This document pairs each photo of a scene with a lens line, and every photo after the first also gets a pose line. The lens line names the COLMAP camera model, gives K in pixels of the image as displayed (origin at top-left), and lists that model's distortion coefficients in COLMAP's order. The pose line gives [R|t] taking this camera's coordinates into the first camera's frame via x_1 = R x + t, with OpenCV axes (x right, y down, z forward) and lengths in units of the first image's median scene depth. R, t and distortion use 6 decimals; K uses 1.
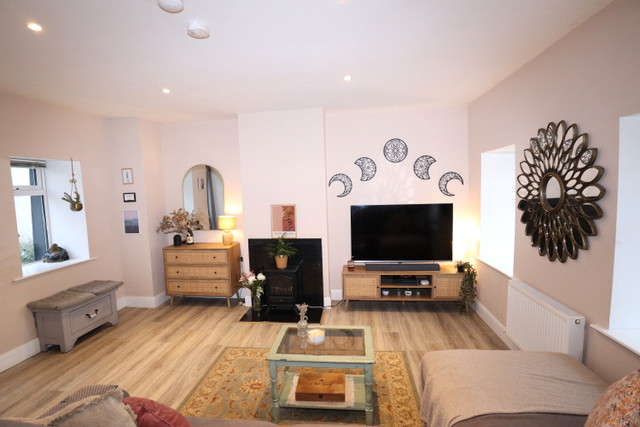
lens RADIAL K [[325.4, 0, 320.6], [0, 325.4, 215.6], [0, 0, 1]] dist [-0.028732, 0.001033]
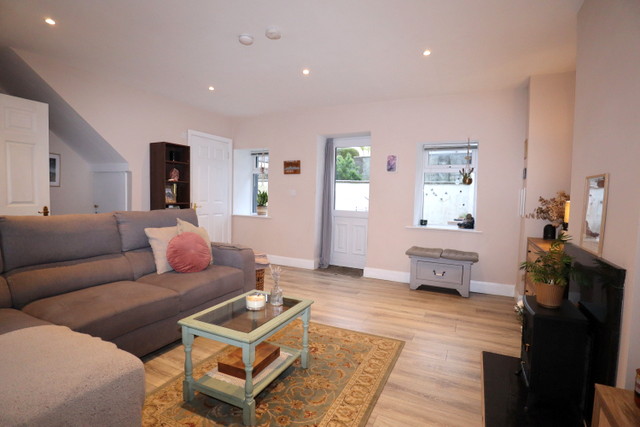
lens RADIAL K [[325.4, 0, 320.6], [0, 325.4, 215.6], [0, 0, 1]] dist [-0.028732, 0.001033]
pose [[-0.327462, 0.087983, -0.940759, 0.548847], [-0.101418, 0.986630, 0.127575, -0.001069], [0.939406, 0.137186, -0.314161, 1.026704]]
